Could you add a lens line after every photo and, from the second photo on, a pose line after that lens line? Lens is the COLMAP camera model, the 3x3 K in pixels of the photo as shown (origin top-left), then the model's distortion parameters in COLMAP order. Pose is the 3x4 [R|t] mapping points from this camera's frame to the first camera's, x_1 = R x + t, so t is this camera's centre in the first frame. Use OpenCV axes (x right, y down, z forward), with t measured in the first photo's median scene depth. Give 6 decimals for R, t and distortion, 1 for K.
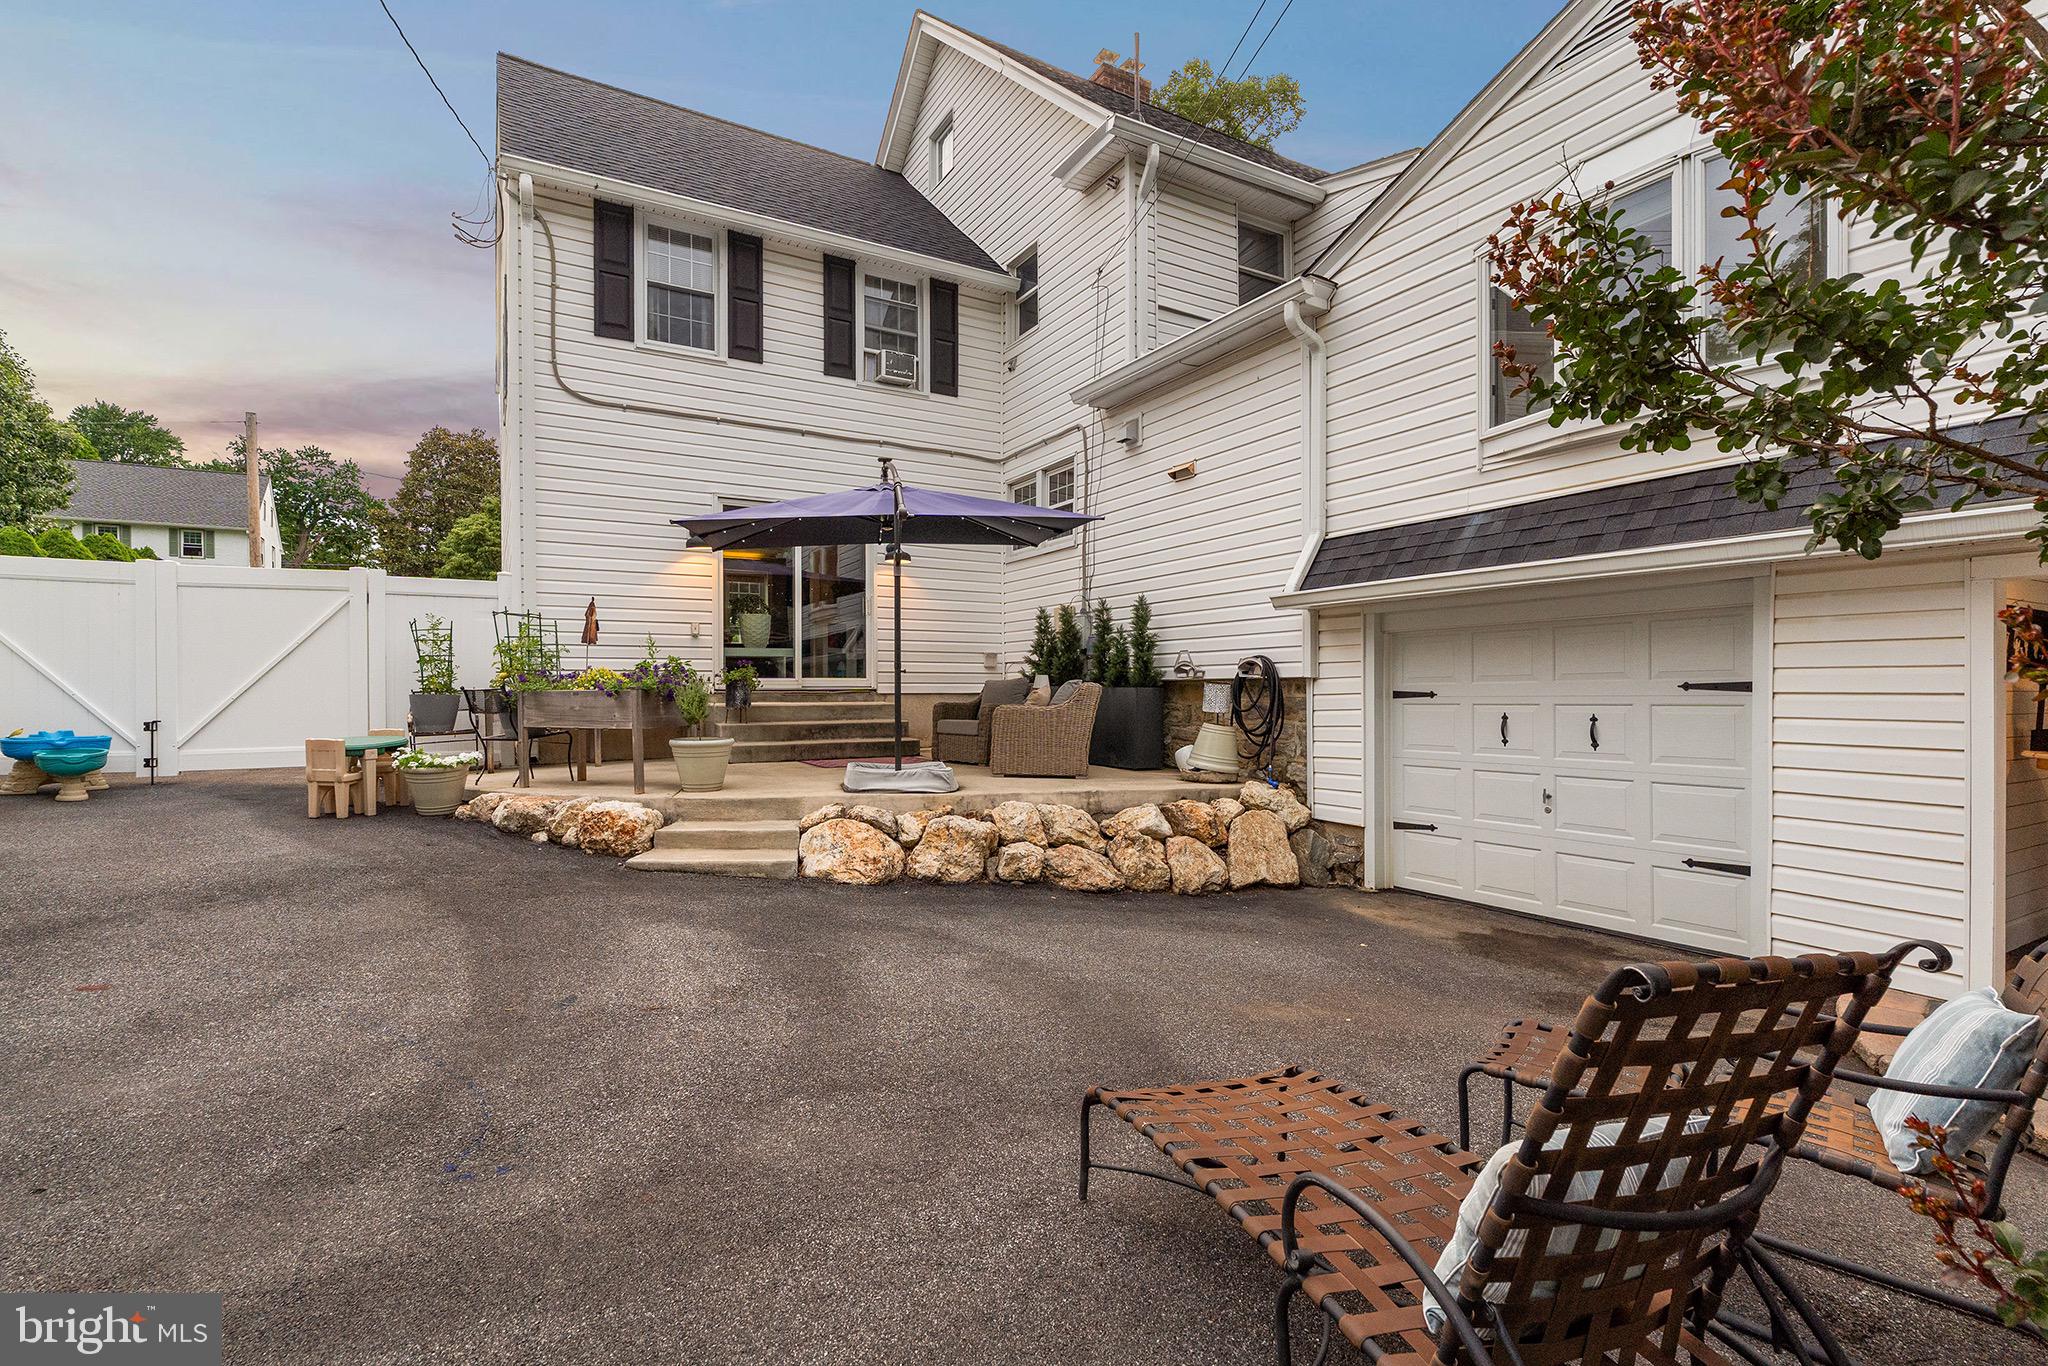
lens RADIAL K [[922.9, 0, 1002.5], [0, 922.9, 663.7], [0, 0, 1]] dist [-0.001430, -0.001101]
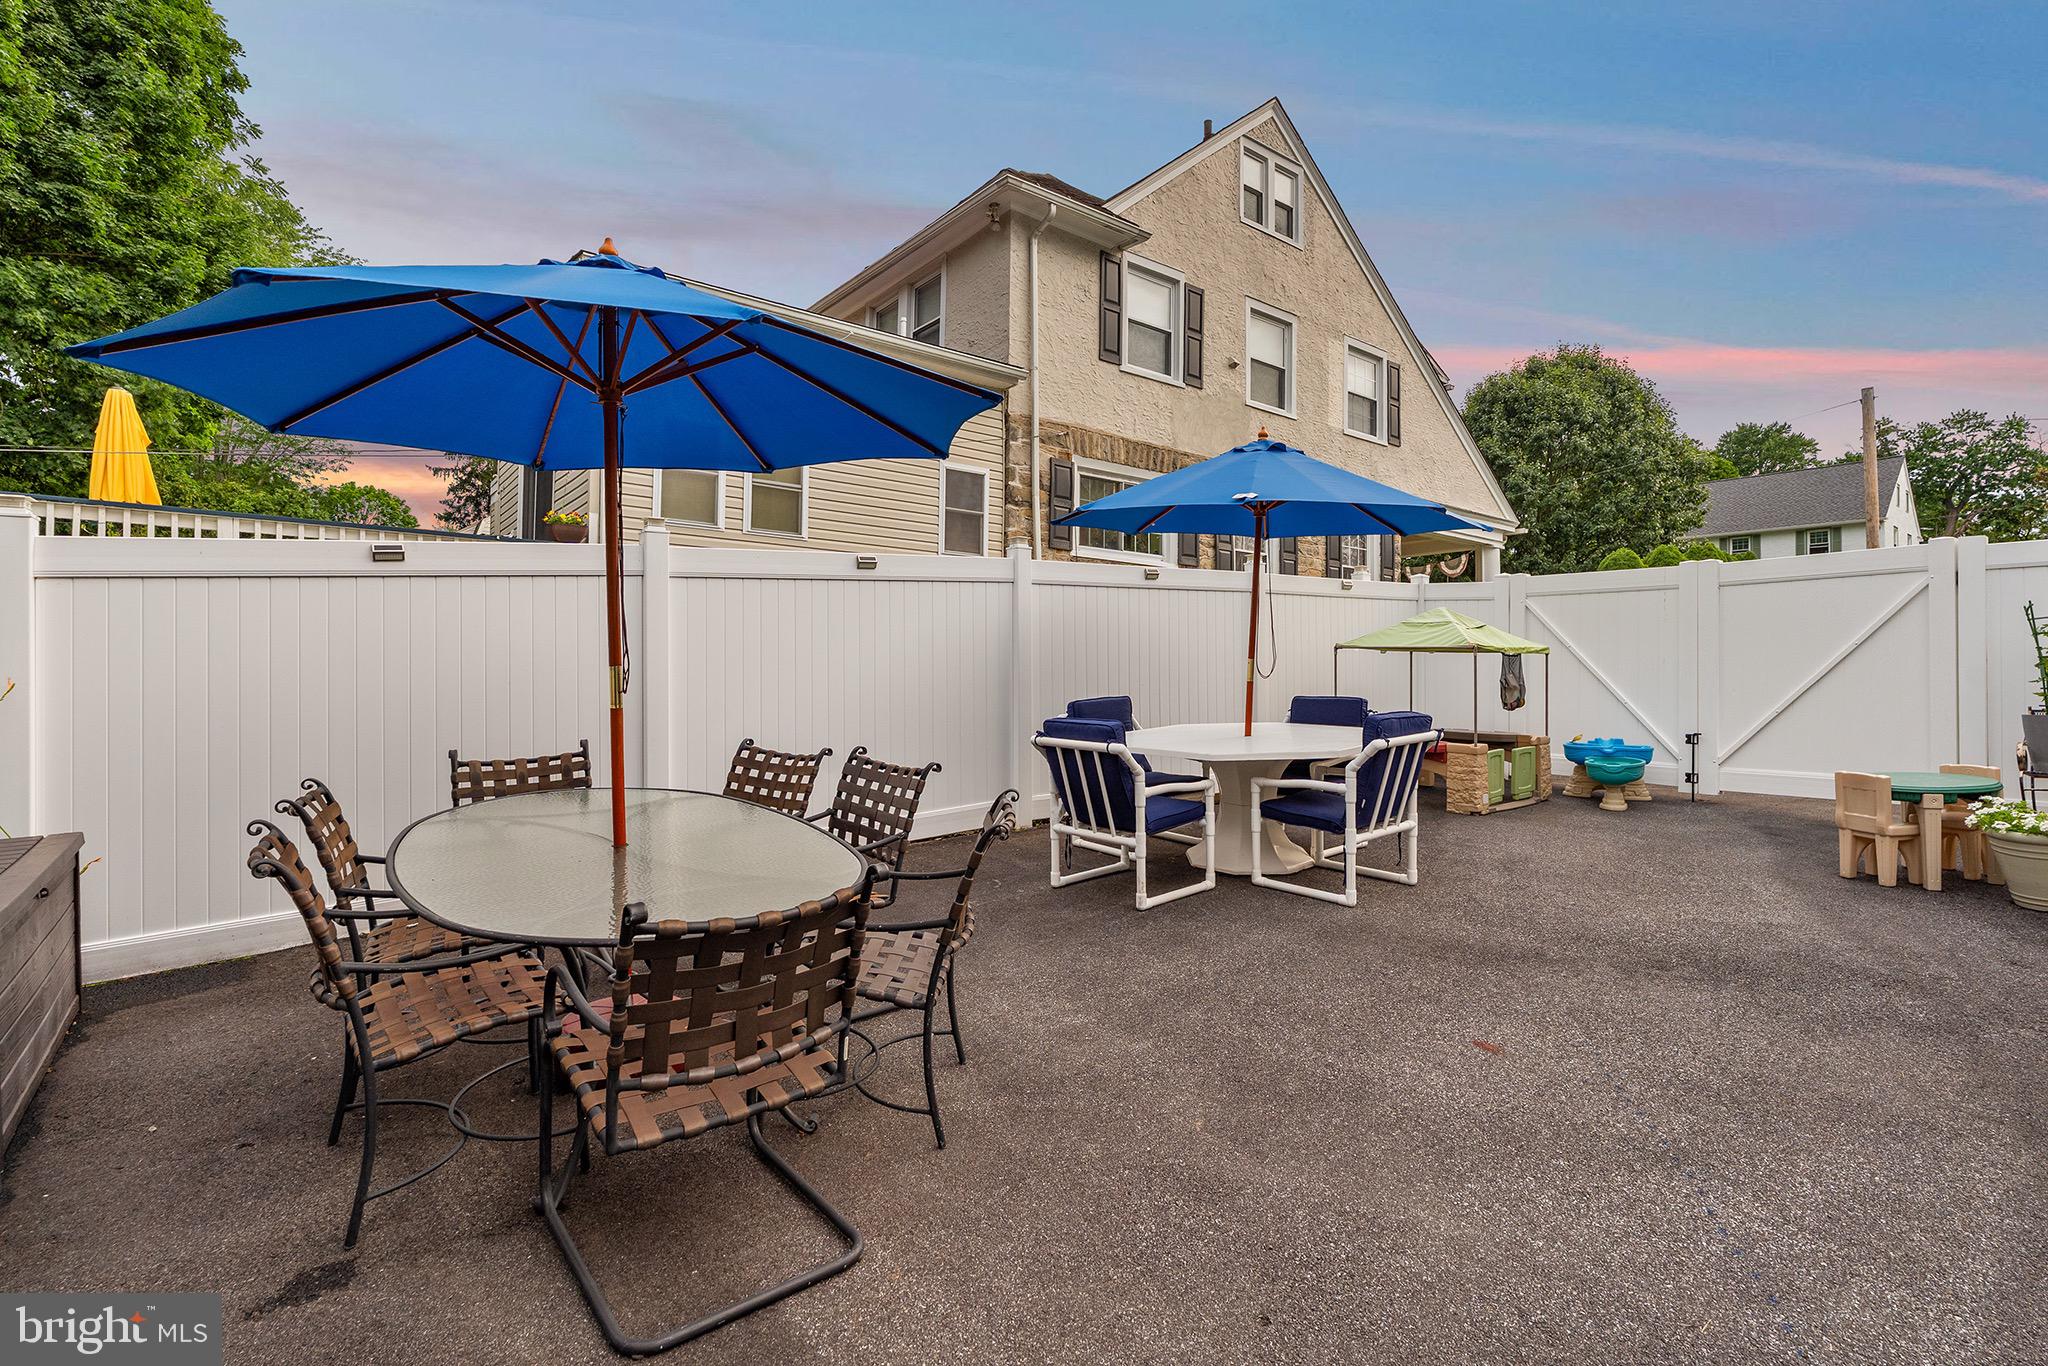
lens RADIAL K [[922.9, 0, 1040.1], [0, 922.9, 684.5], [0, 0, 1]] dist [-0.001430, -0.001101]
pose [[0.135475, 0.007734, -0.990751, -0.055847], [0.016302, 0.999817, 0.010034, -0.007817], [0.990647, -0.017511, 0.135324, 0.163868]]
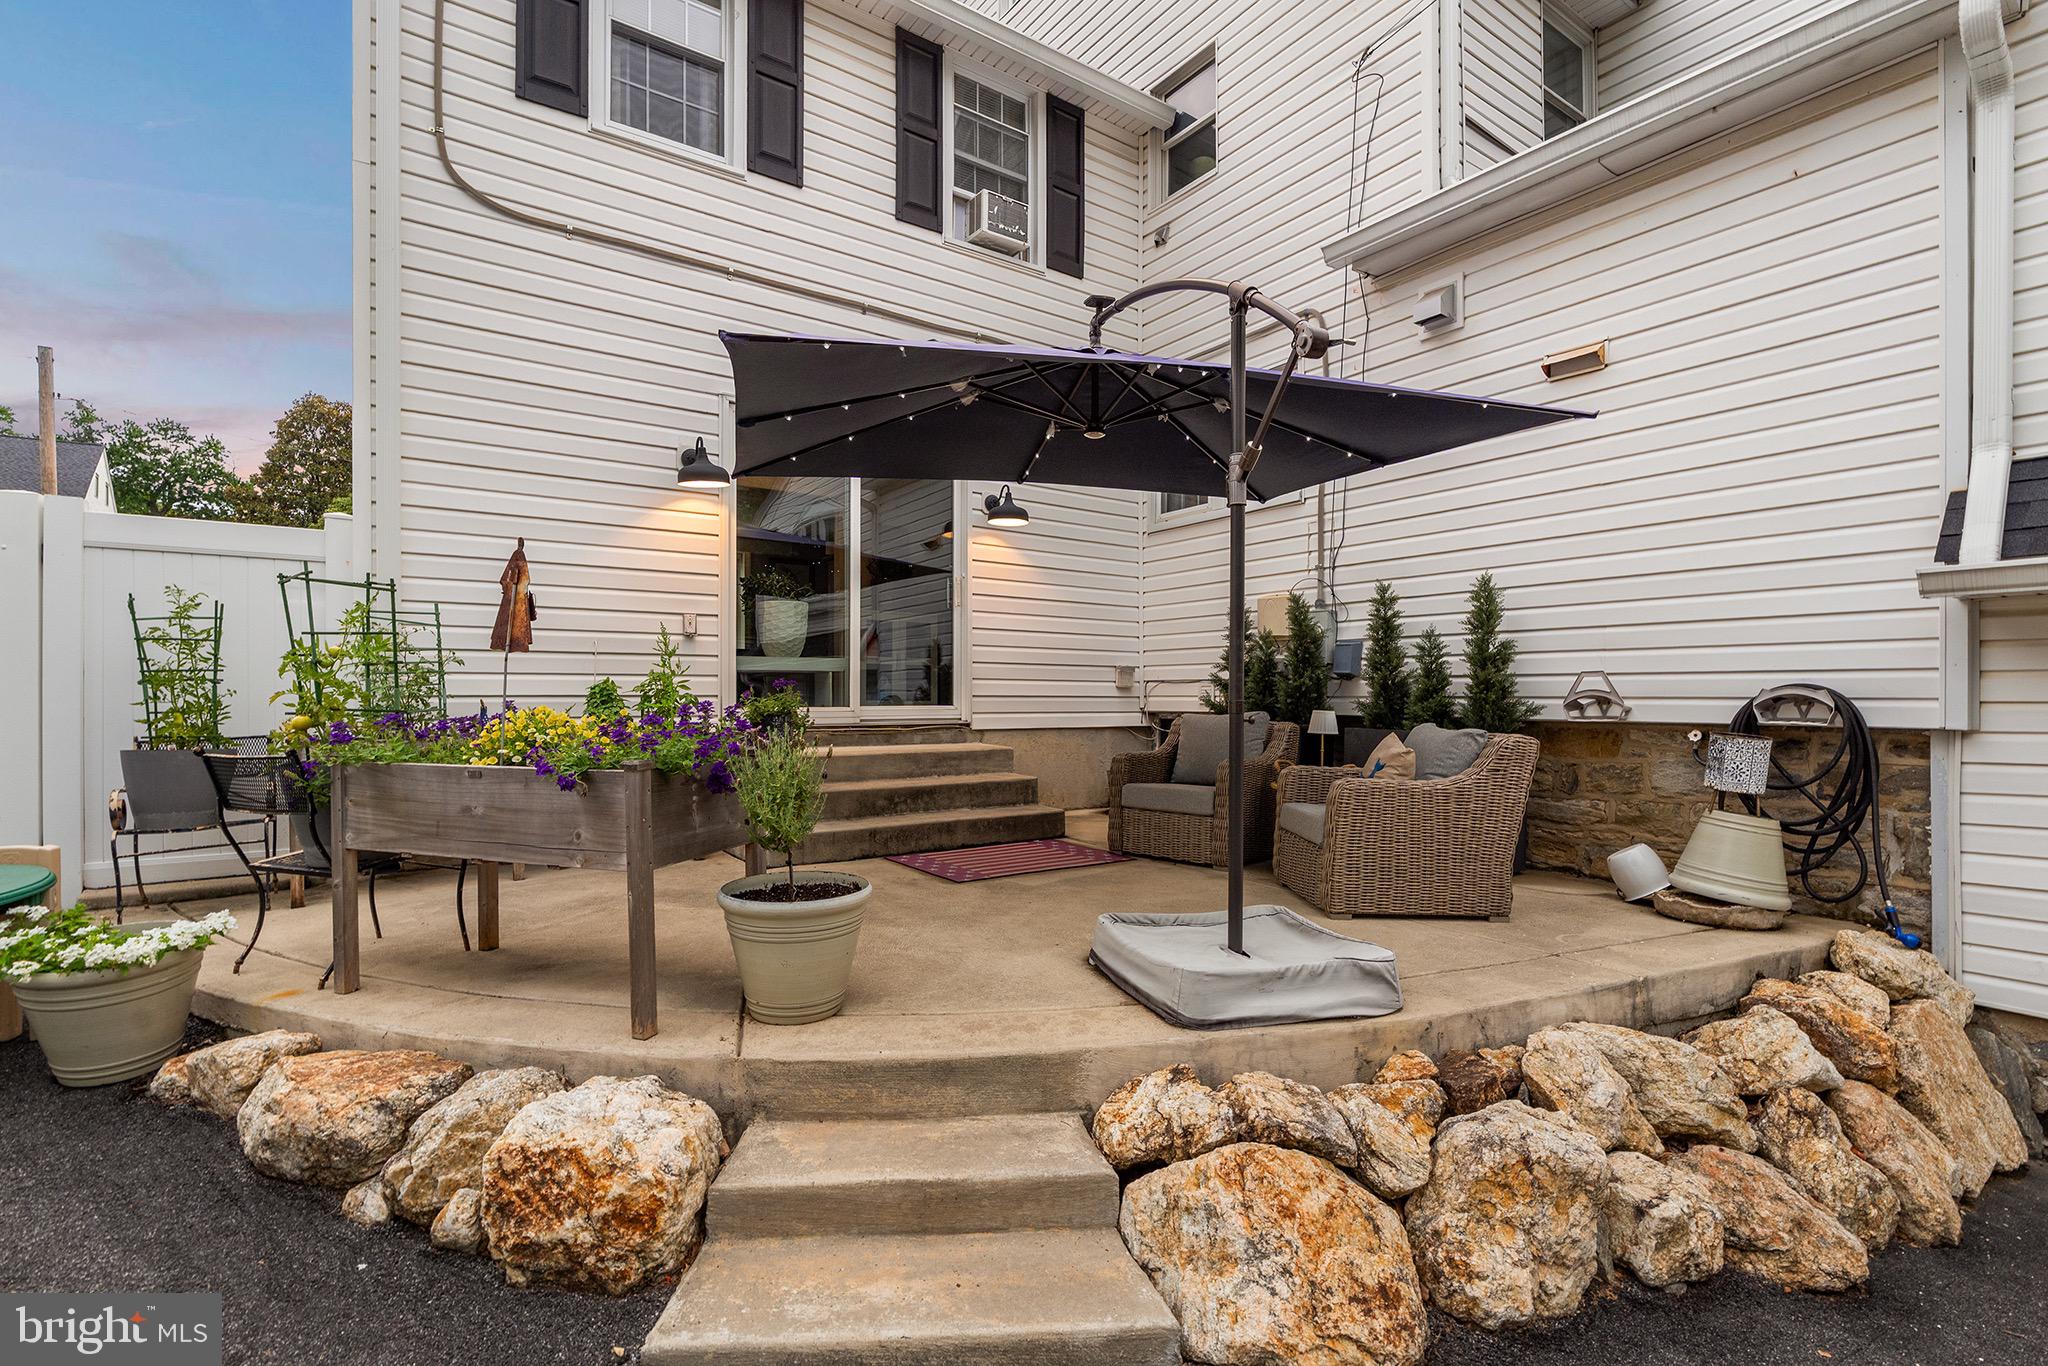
lens RADIAL K [[922.9, 0, 1003.5], [0, 922.9, 669.0], [0, 0, 1]] dist [-0.001430, -0.001101]
pose [[0.996215, 0.007548, 0.086595, -0.199132], [-0.007586, 0.999971, 0.000109, -0.011864], [-0.086592, -0.000766, 0.996244, 0.429406]]
